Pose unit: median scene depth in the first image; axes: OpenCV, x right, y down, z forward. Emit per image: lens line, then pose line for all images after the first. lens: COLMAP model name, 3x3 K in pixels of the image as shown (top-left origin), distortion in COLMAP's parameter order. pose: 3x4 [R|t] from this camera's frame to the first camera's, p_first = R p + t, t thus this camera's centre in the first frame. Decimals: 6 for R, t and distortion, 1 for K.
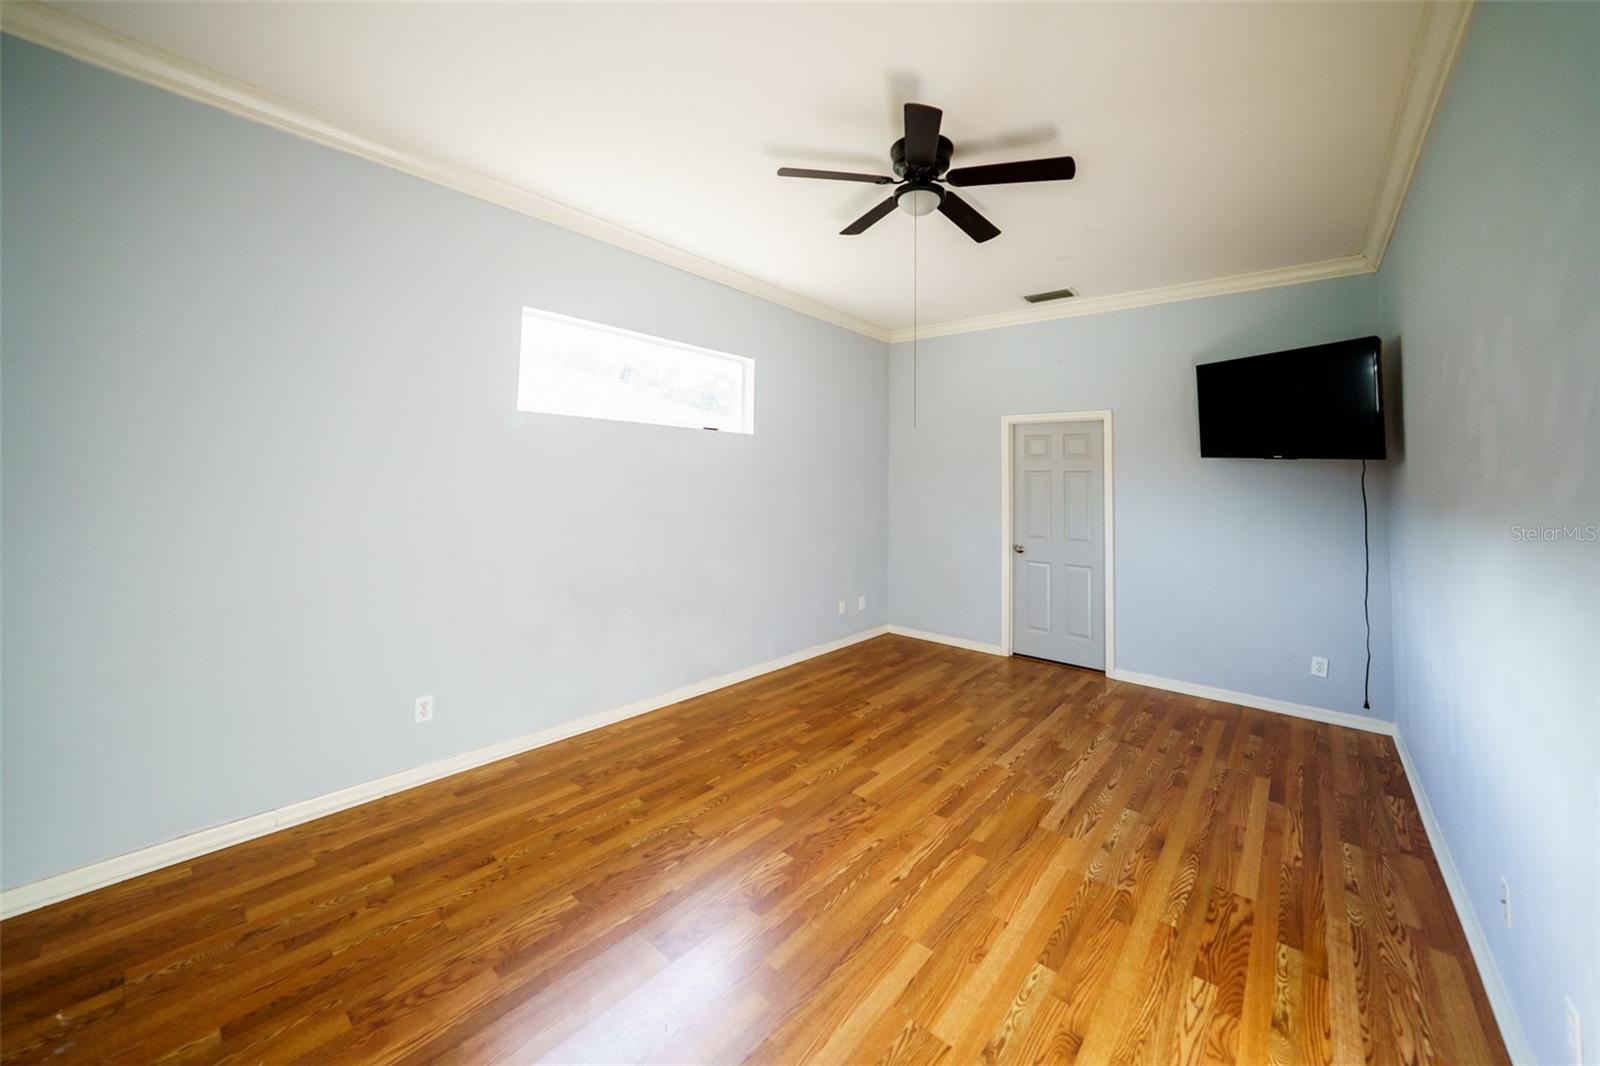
lens RADIAL K [[551.2, 0, 797.0], [0, 551.2, 540.3], [0, 0, 1]] dist [-0.001762, -0.000078]
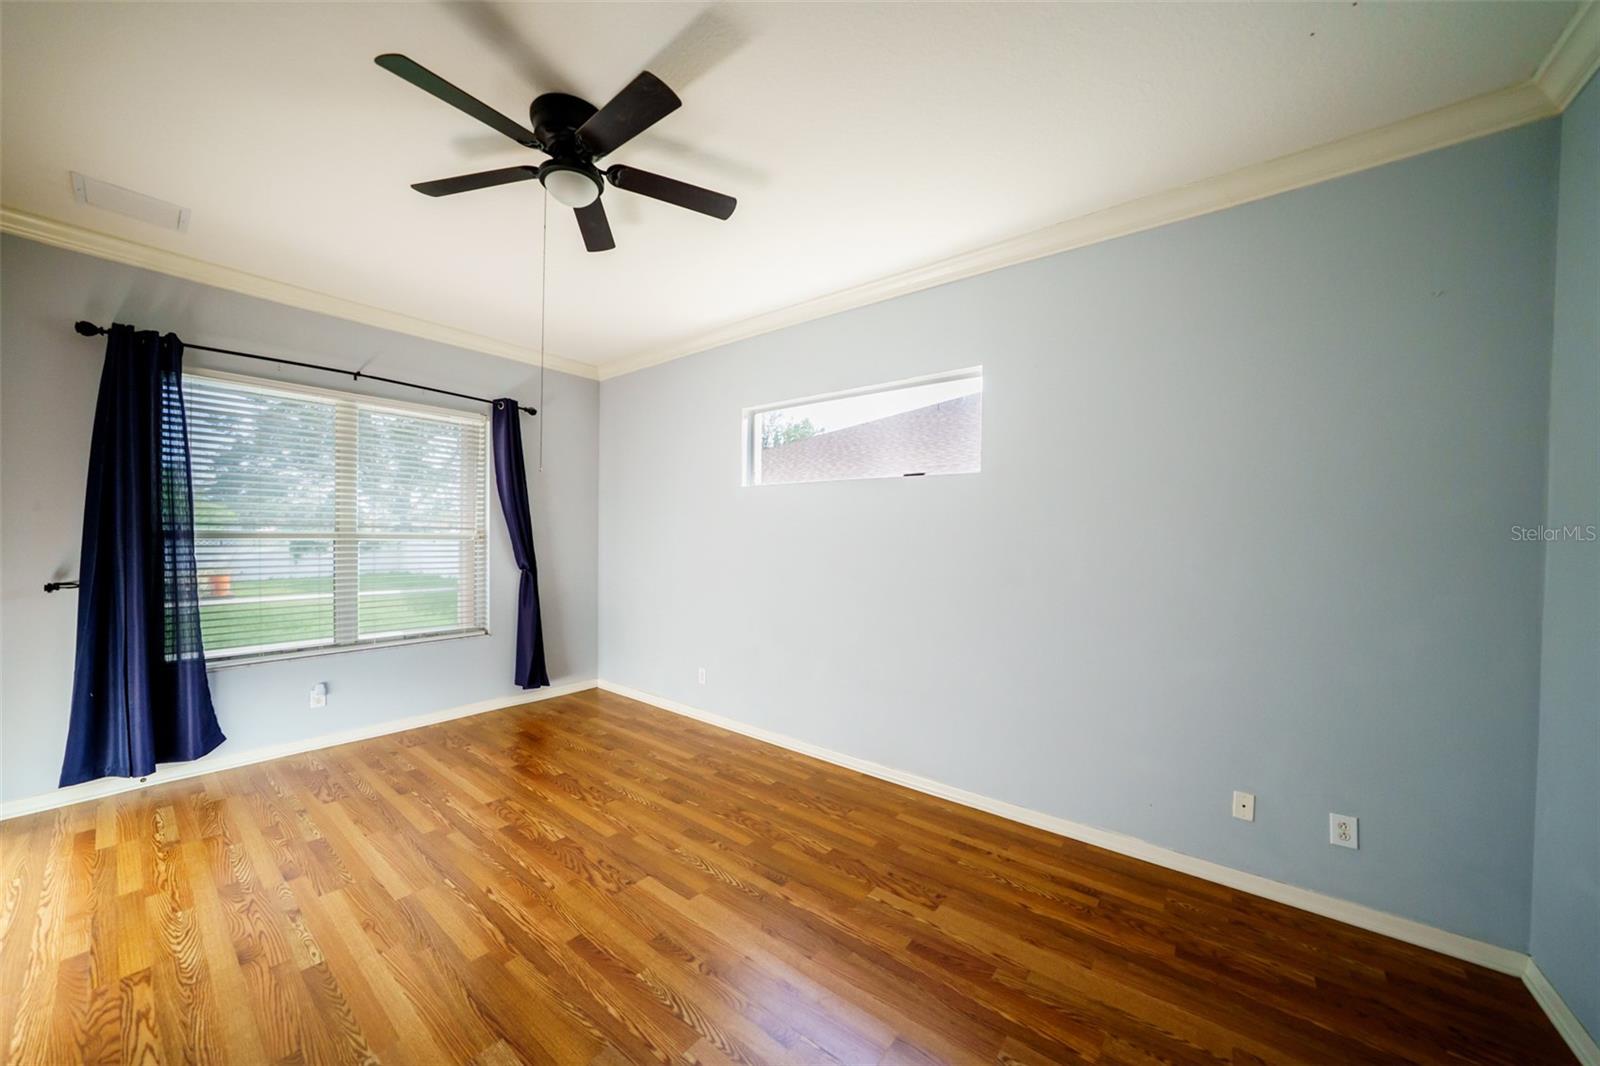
lens RADIAL K [[534.5, 0, 800.0], [0, 534.5, 533.0], [0, 0, 1]] dist [0.001269, 0.000222]
pose [[0.088061, -0.034306, -0.995524, 1.059114], [-0.107701, 0.993220, -0.043754, -0.100577], [0.990276, 0.111072, 0.083770, 1.145694]]
